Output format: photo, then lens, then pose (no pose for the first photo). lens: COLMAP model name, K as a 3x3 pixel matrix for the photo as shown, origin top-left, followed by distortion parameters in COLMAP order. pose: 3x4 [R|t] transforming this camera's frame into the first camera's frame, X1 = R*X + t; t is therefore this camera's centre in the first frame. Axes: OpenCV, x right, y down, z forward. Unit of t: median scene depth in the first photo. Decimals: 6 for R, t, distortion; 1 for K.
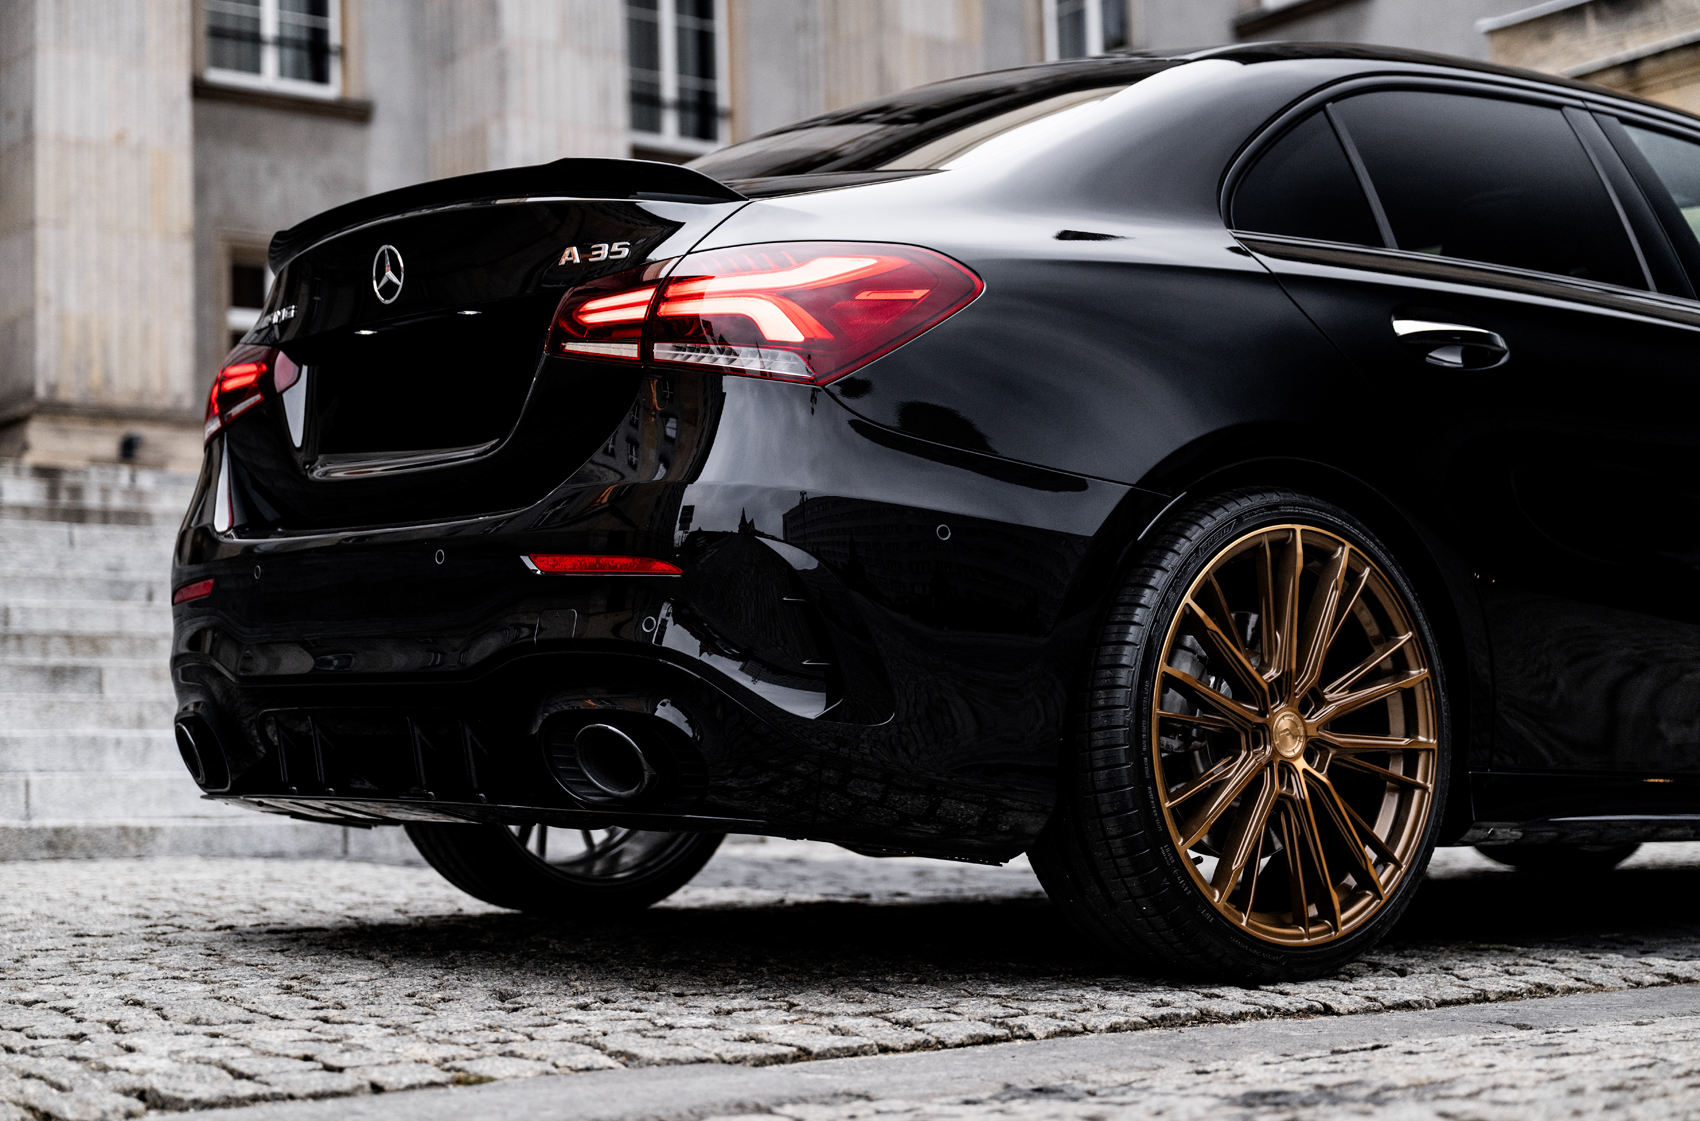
lens RADIAL K [[3025.5, 0, 850.0], [0, 3025.5, 560.5], [0, 0, 1]] dist [-0.018484, -0.051717]
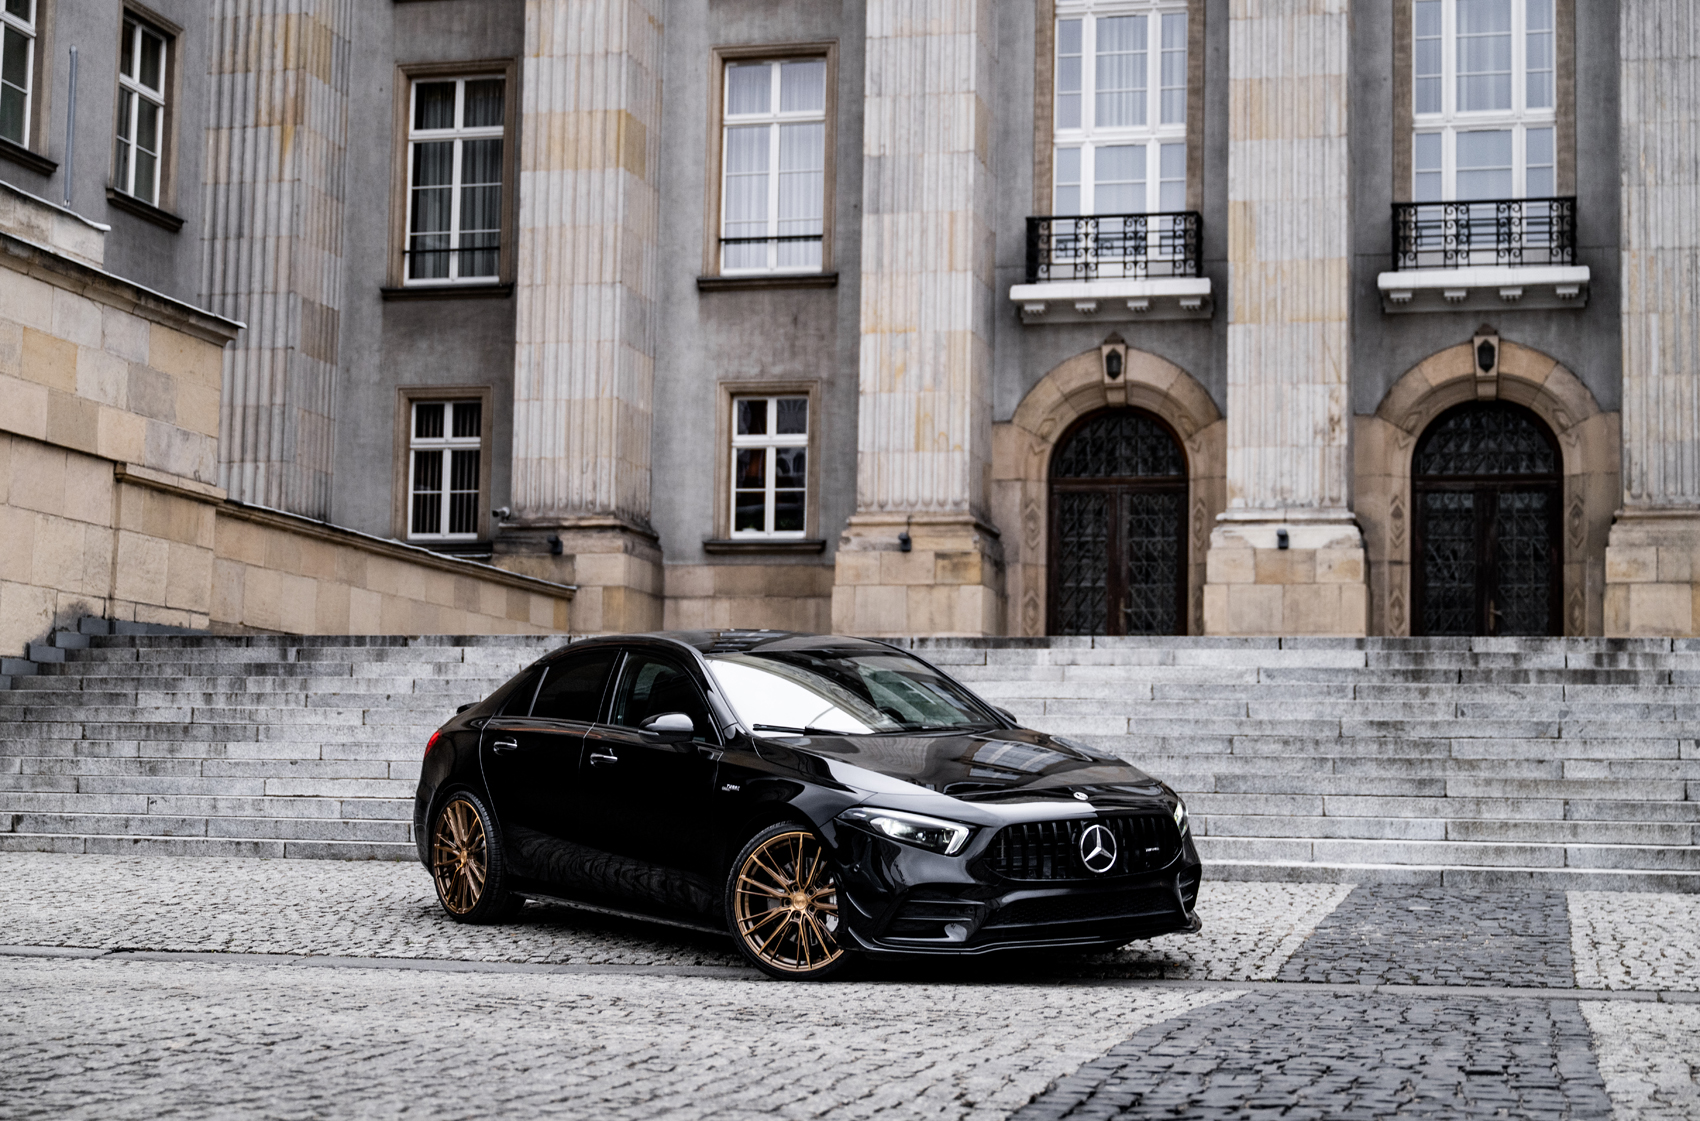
lens RADIAL K [[2631.1, 0, 850.0], [0, 2631.1, 560.5], [0, 0, 1]] dist [0.013828, -0.073520]
pose [[0.606313, -0.031011, -0.794621, 2.069040], [0.043062, 0.999054, -0.006132, -0.265301], [0.794060, -0.030500, 0.607074, -0.821474]]
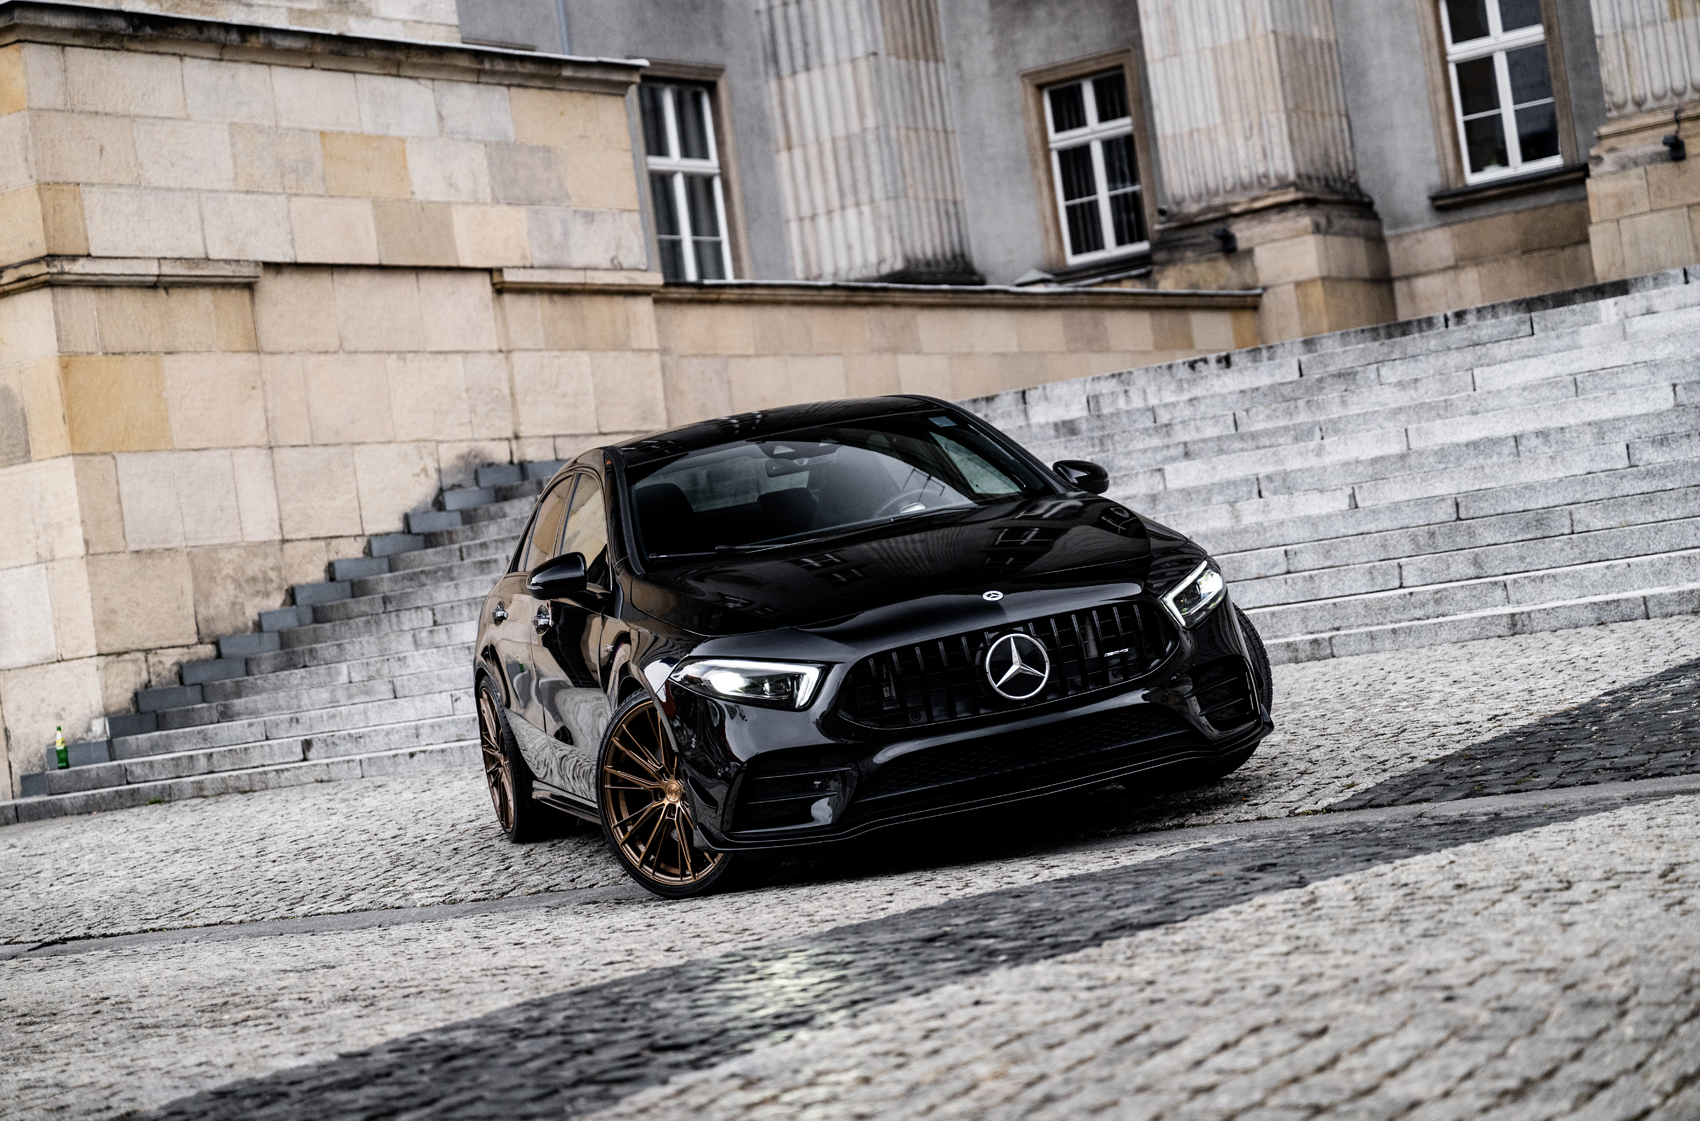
lens RADIAL K [[3365.6, 0, 850.0], [0, 3365.6, 560.5], [0, 0, 1]] dist [0.012188, -0.217420]
pose [[0.295862, -0.029217, -0.954784, 2.353501], [0.226273, 0.973228, 0.040334, -0.184476], [0.928044, -0.227975, 0.294552, 0.109852]]
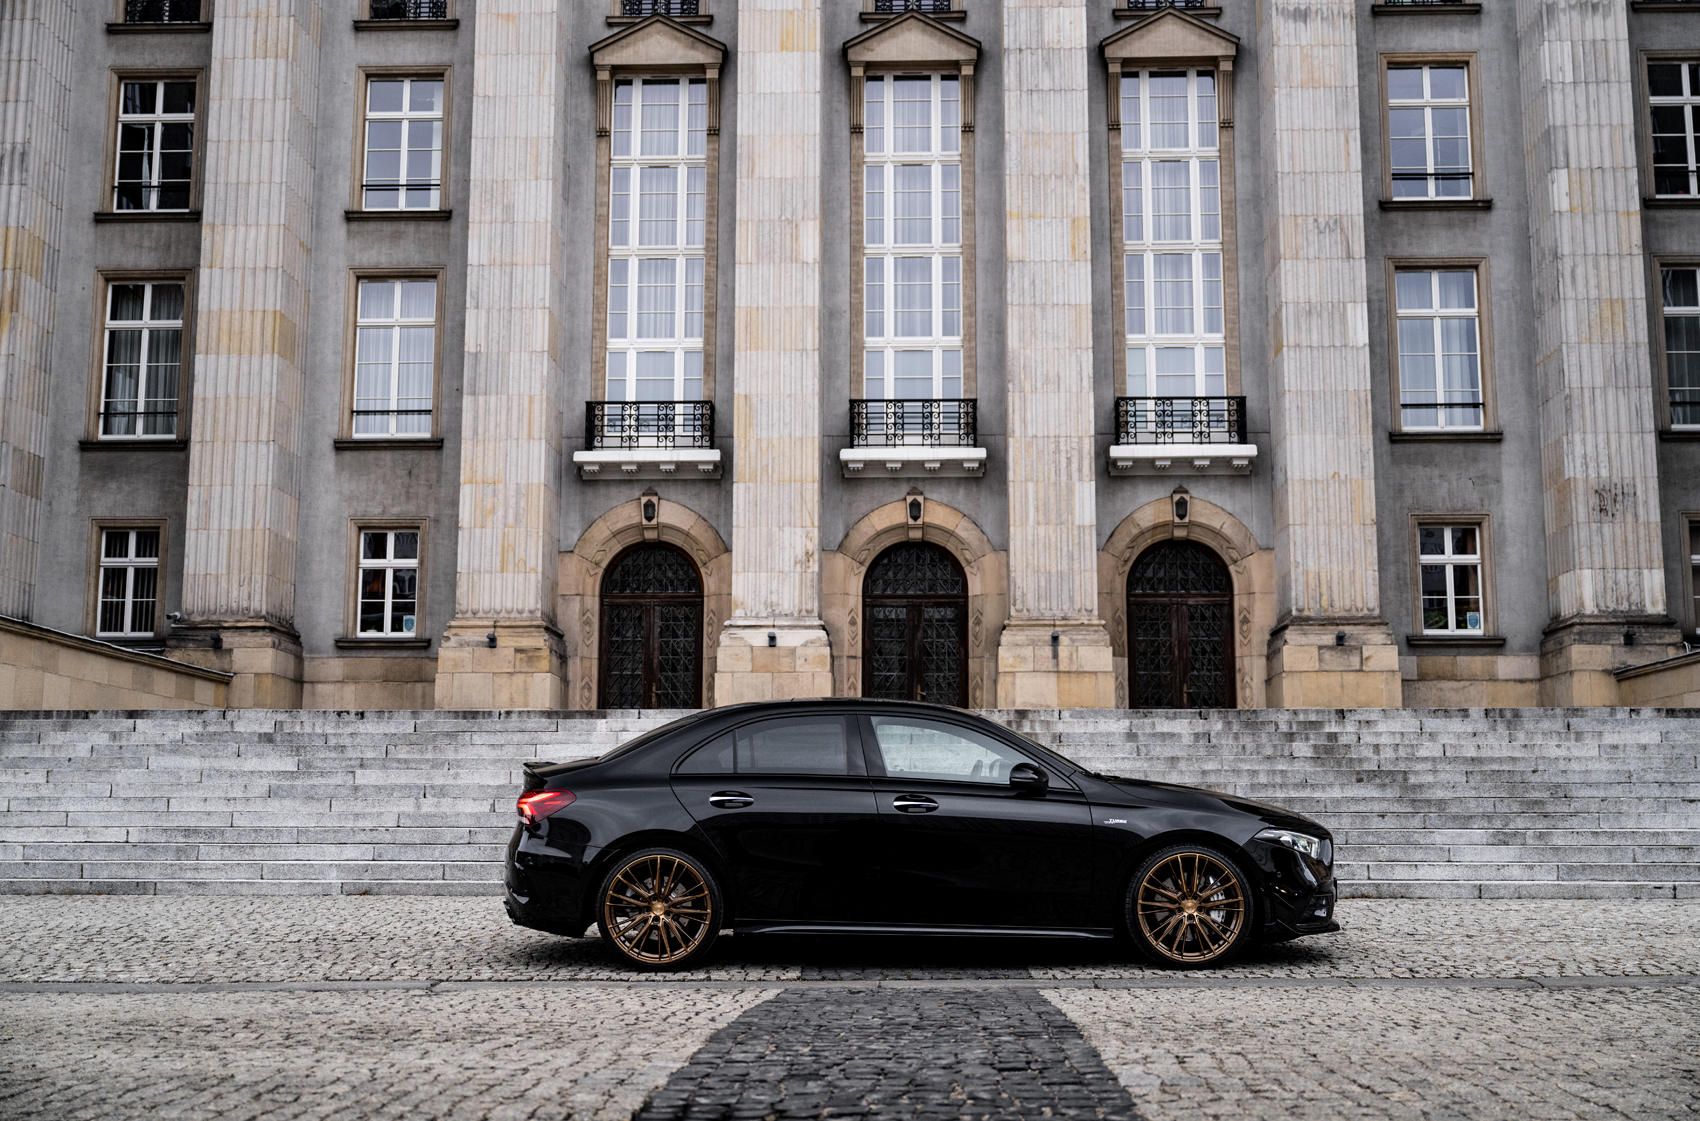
lens RADIAL K [[1874.8, 0, 850.0], [0, 1874.8, 560.5], [0, 0, 1]] dist [-0.002918, 0.013885]
pose [[0.760053, -0.062670, -0.646833, 1.841339], [0.040066, 0.997965, -0.049611, -0.250416], [0.648625, 0.011791, 0.761016, -0.666858]]
